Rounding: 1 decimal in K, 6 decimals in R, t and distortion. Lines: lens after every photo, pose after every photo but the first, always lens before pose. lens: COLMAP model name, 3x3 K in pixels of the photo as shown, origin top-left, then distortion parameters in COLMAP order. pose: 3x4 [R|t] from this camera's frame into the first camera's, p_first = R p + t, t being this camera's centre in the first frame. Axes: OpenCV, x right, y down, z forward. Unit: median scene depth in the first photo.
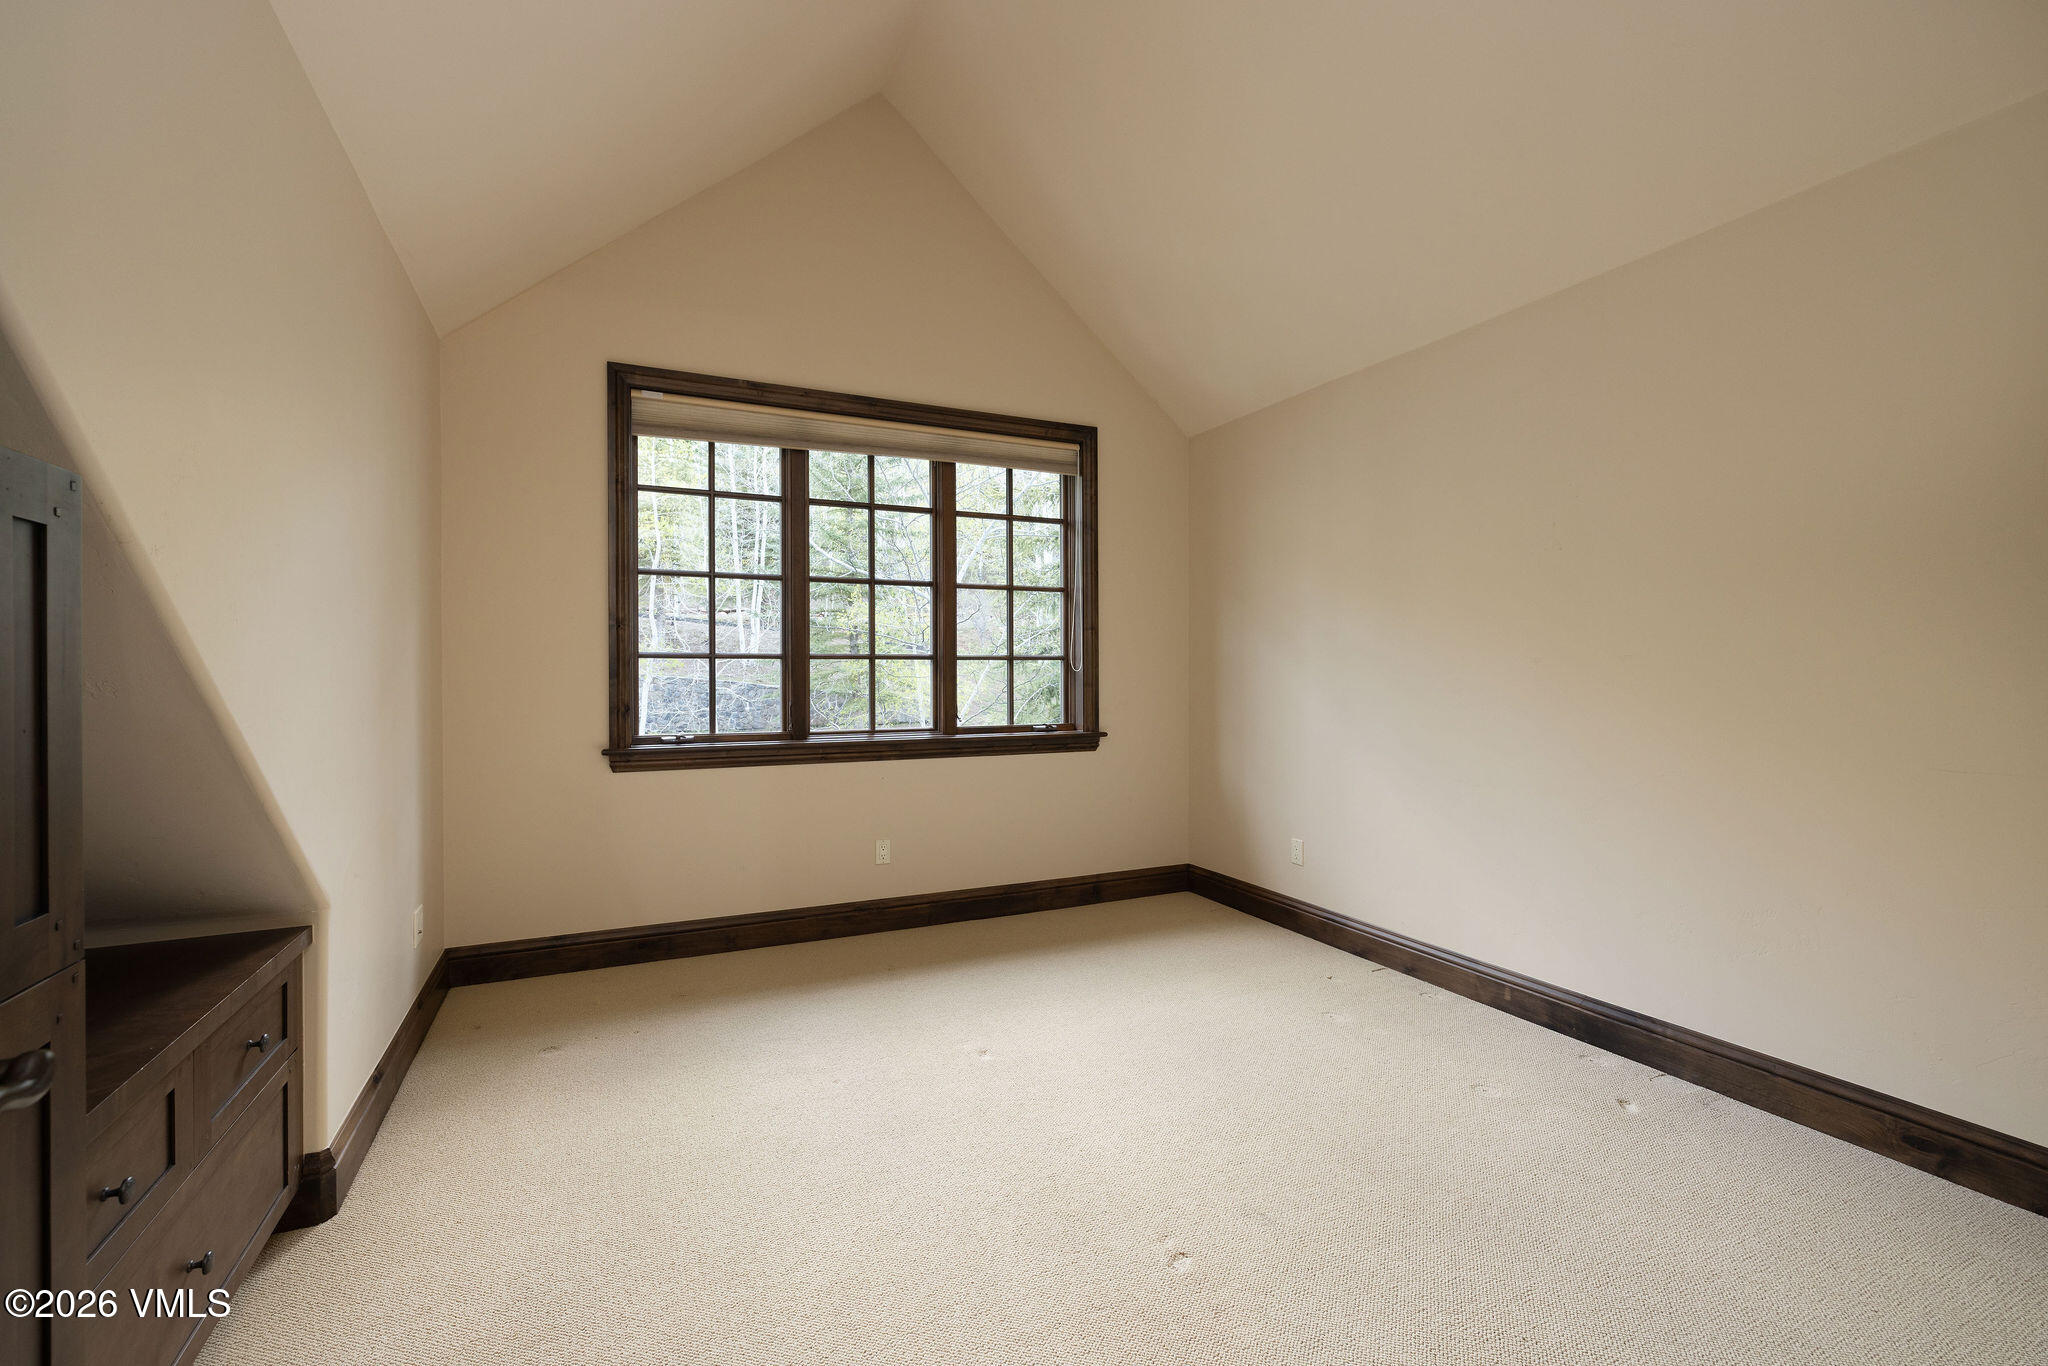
lens RADIAL K [[755.2, 0, 1021.8], [0, 755.2, 682.8], [0, 0, 1]] dist [-0.016841, -0.000104]
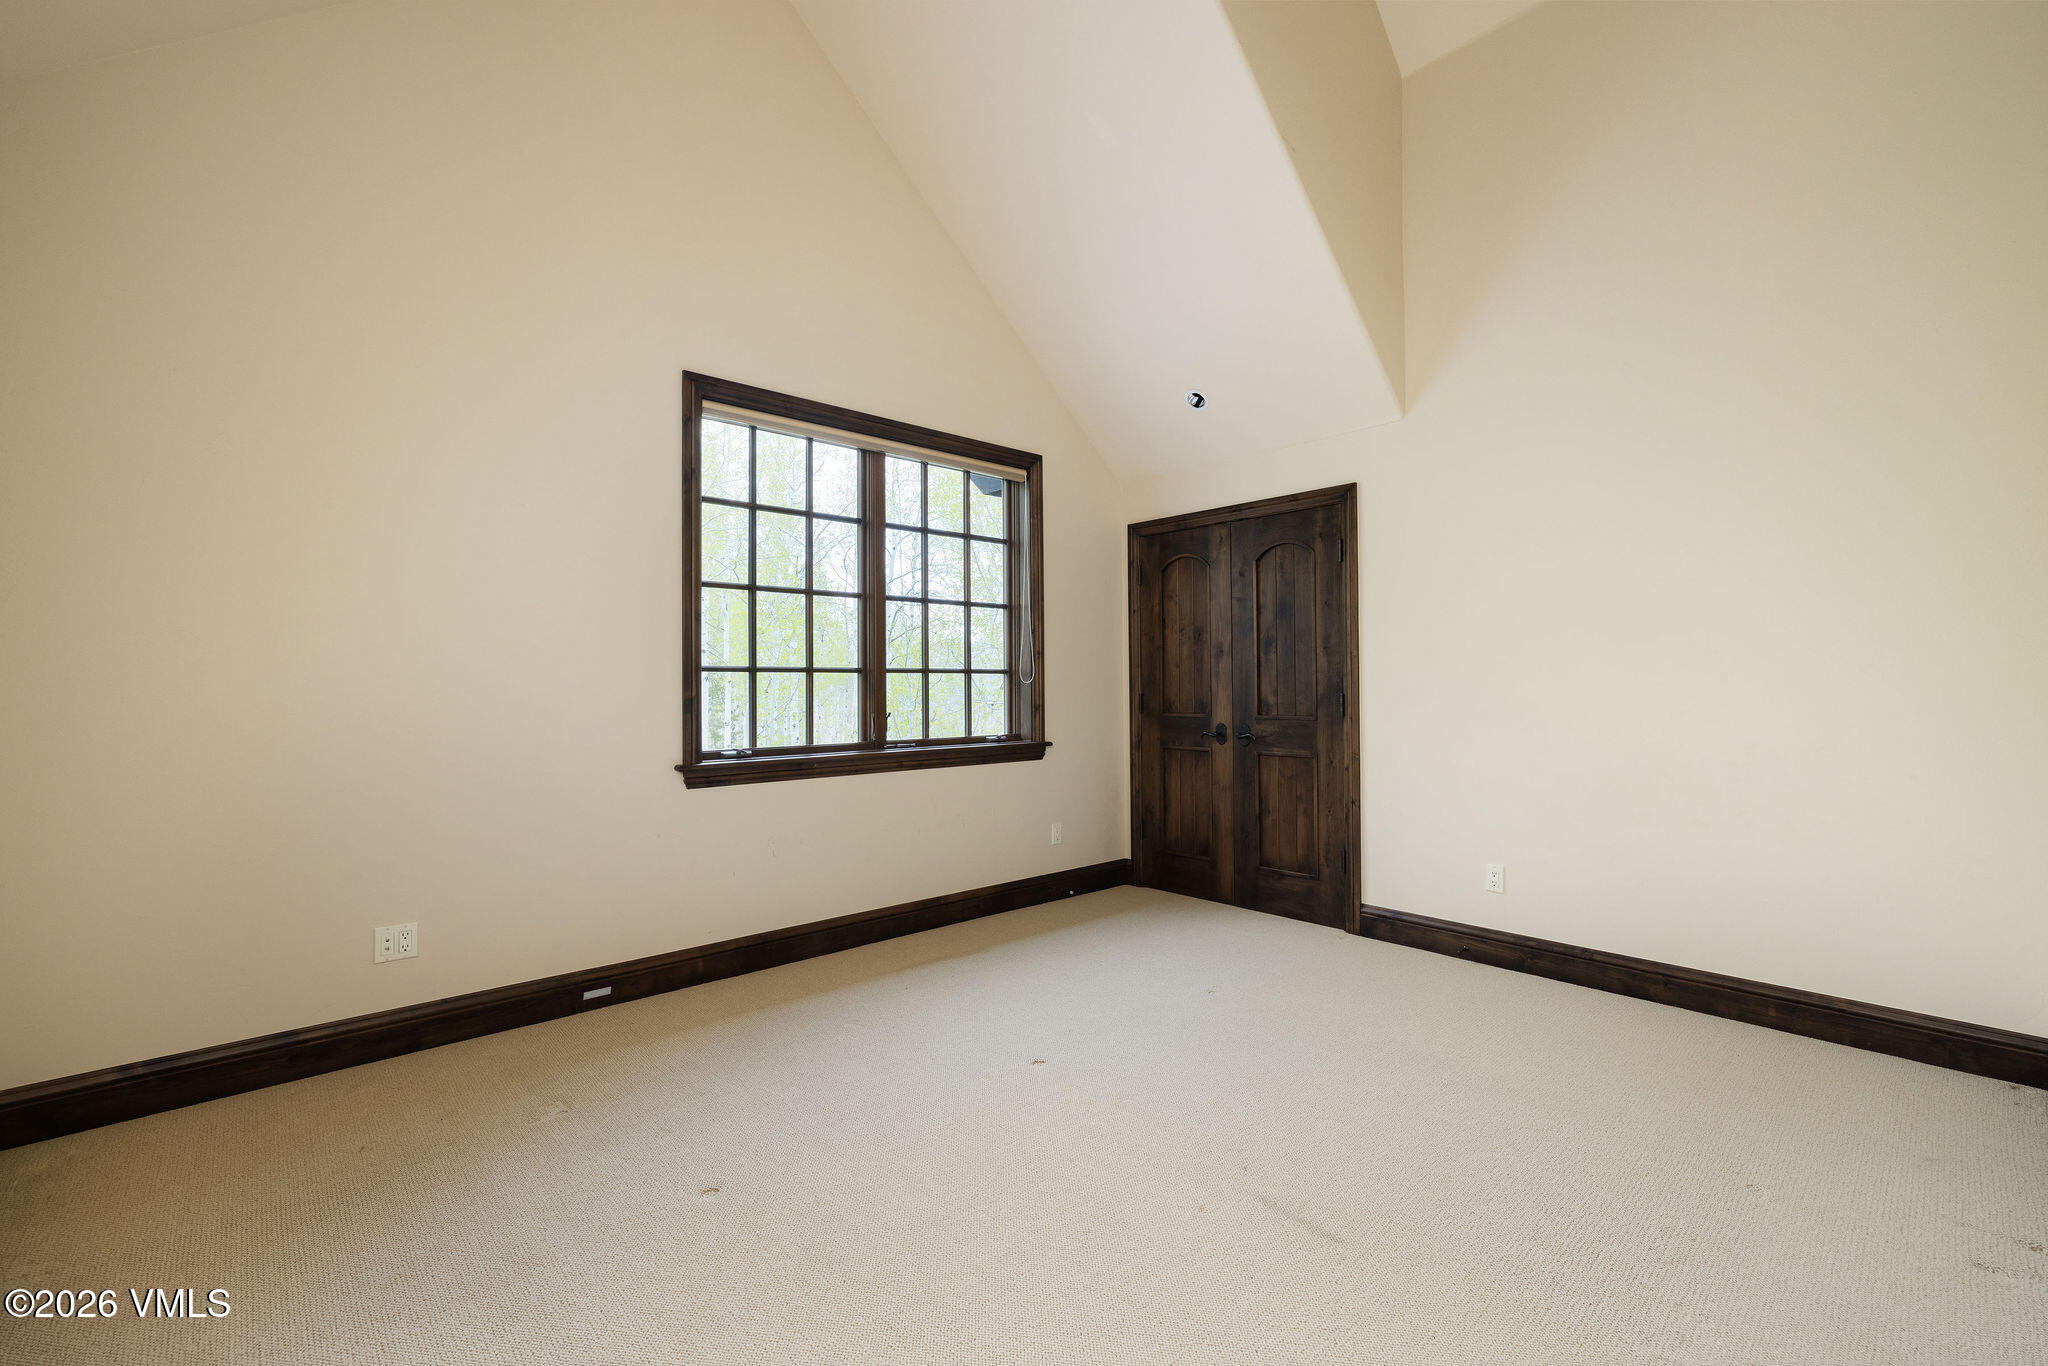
lens RADIAL K [[883.0, 0, 1015.4], [0, 883.0, 692.8], [0, 0, 1]] dist [-0.019497, -0.000817]
pose [[0.939351, -0.007209, 0.342882, -0.369077], [0.009329, 0.999946, -0.004533, 0.002252], [-0.342831, 0.007457, 0.939368, -0.156660]]
